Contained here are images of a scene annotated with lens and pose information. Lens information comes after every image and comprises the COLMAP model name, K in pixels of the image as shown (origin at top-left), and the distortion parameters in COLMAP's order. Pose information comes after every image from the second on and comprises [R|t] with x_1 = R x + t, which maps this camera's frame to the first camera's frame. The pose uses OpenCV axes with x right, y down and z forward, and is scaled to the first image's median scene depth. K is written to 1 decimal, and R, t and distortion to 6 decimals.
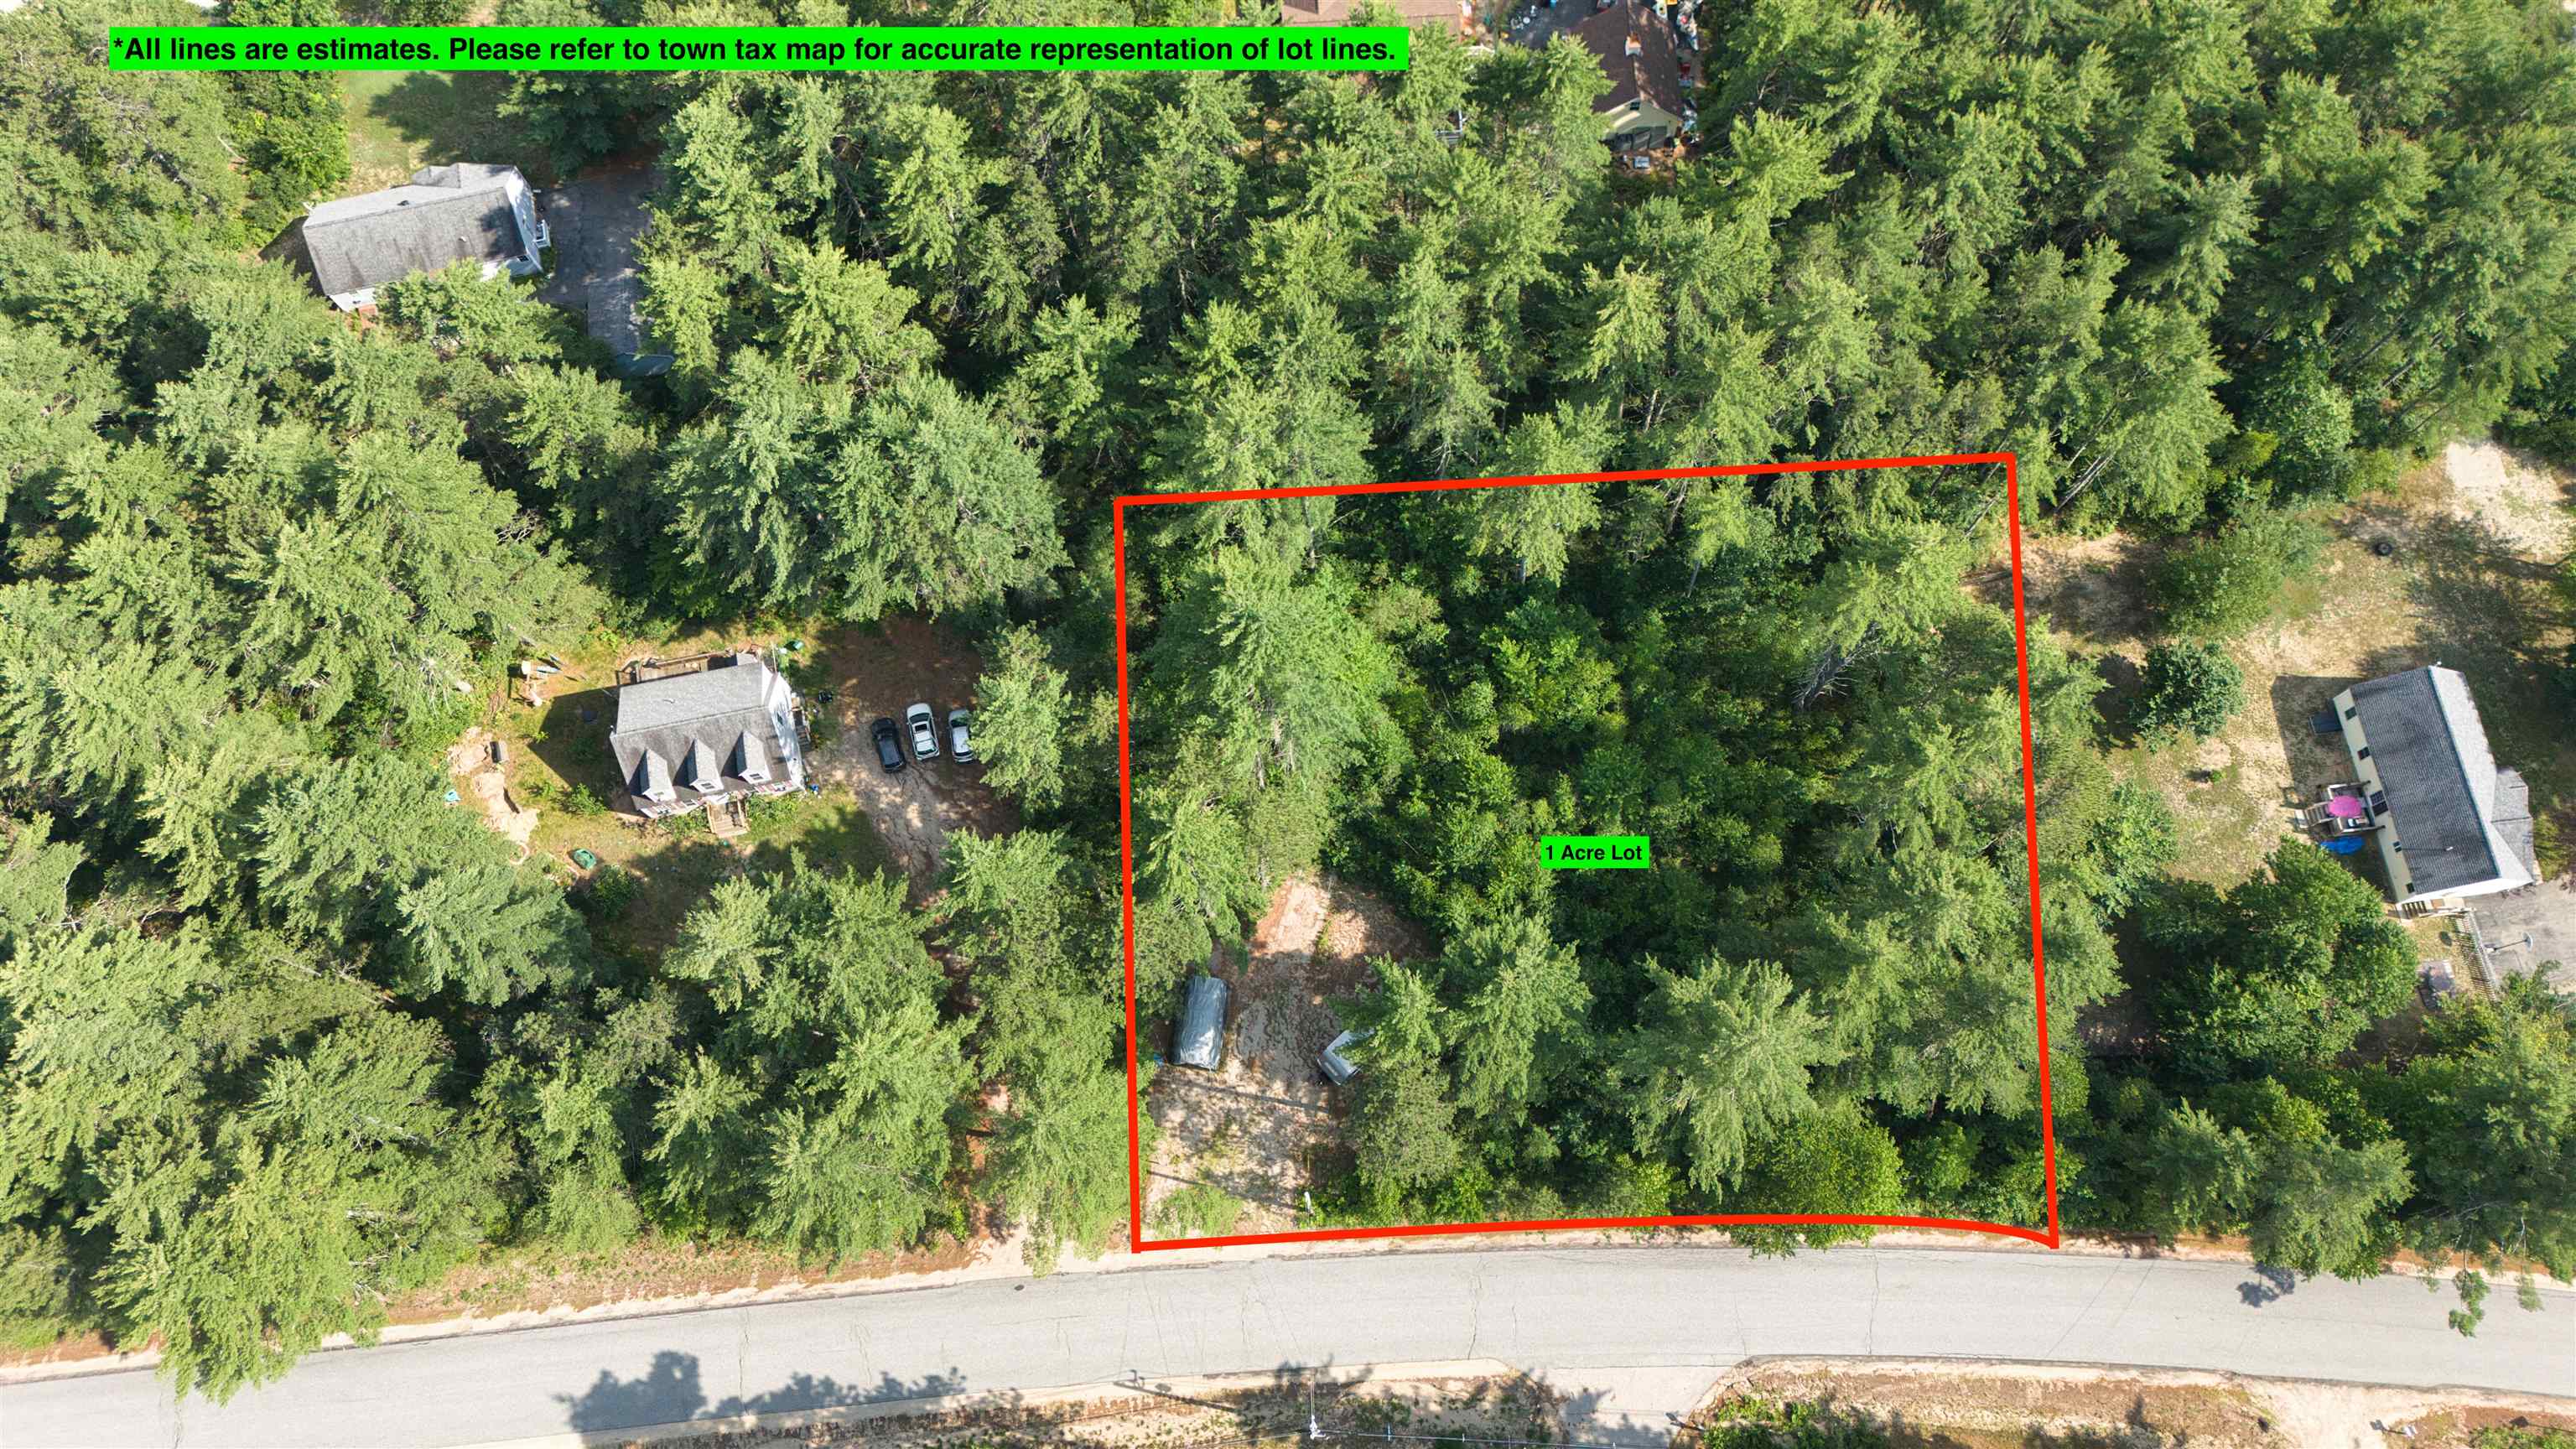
lens RADIAL K [[1848.6, 0, 1288.0], [0, 1848.6, 724.5], [0, 0, 1]] dist [0.030758, -0.000279]
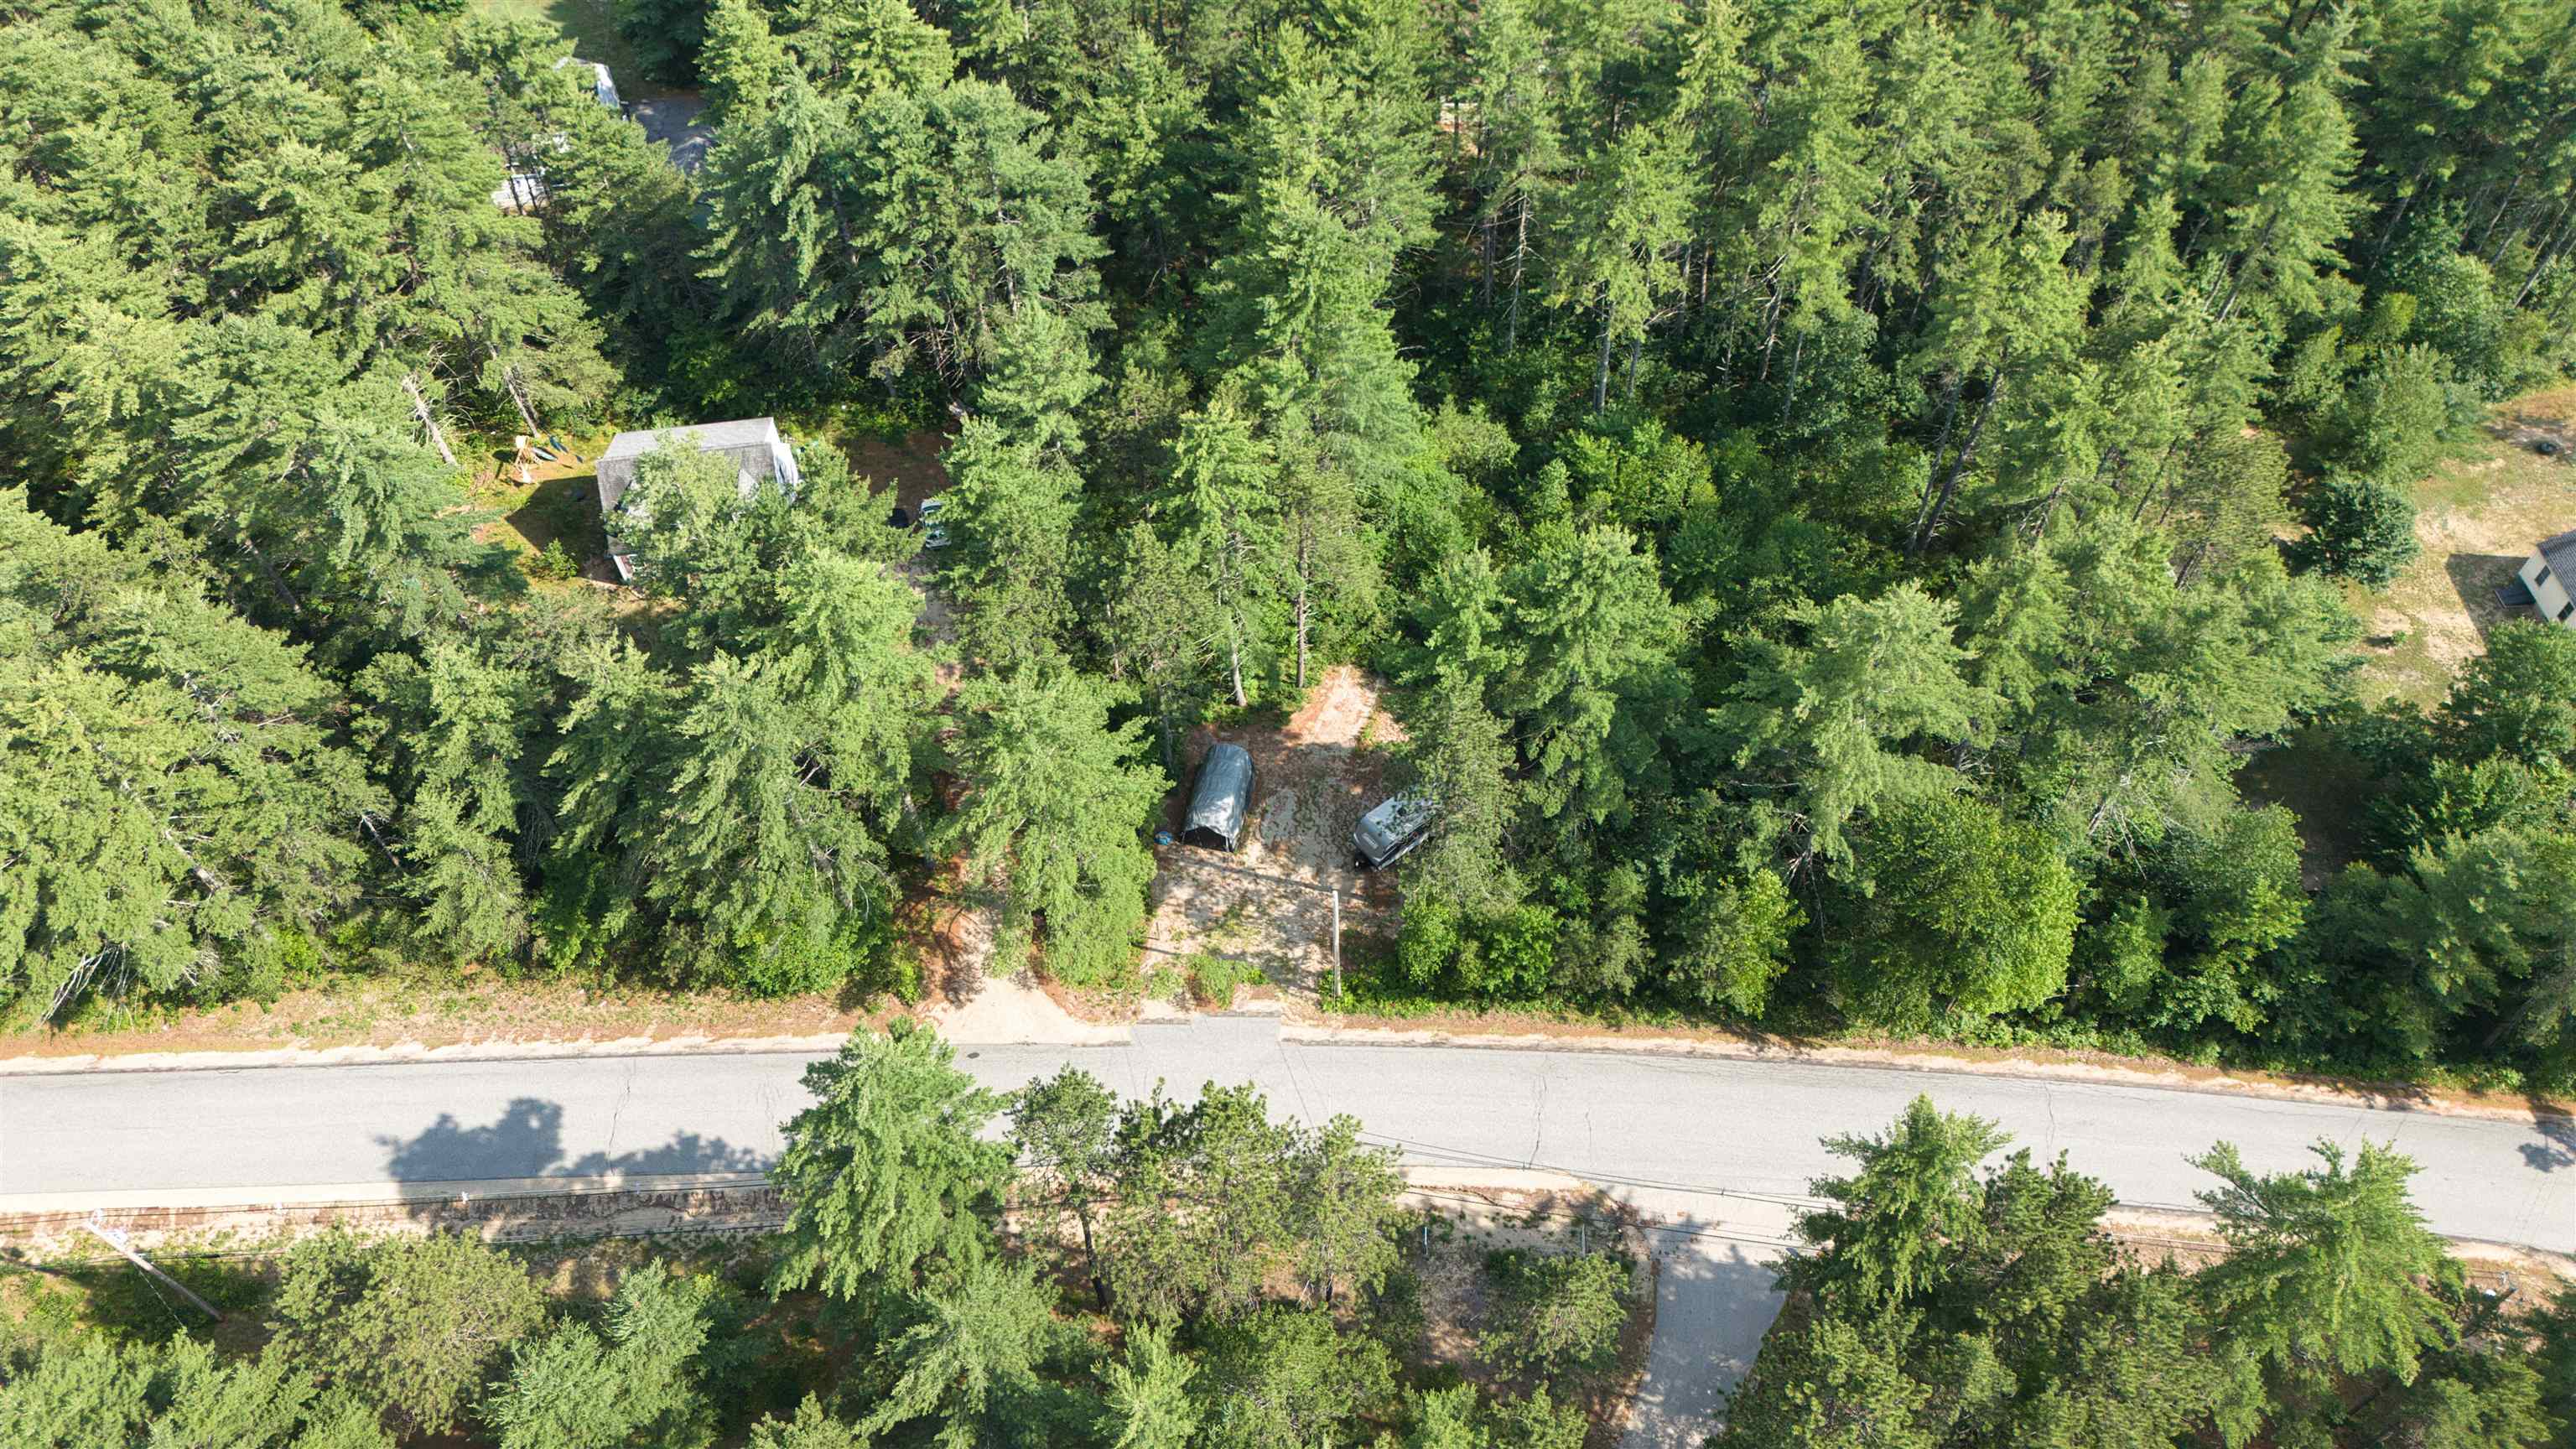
lens RADIAL K [[1826.2, 0, 1288.0], [0, 1826.2, 724.5], [0, 0, 1]] dist [0.052767, -0.053616]
pose [[0.998093, 0.049441, -0.036948, 0.014254], [-0.058620, 0.946709, -0.316710, 0.405403], [0.019321, 0.318272, 0.947803, 0.198577]]
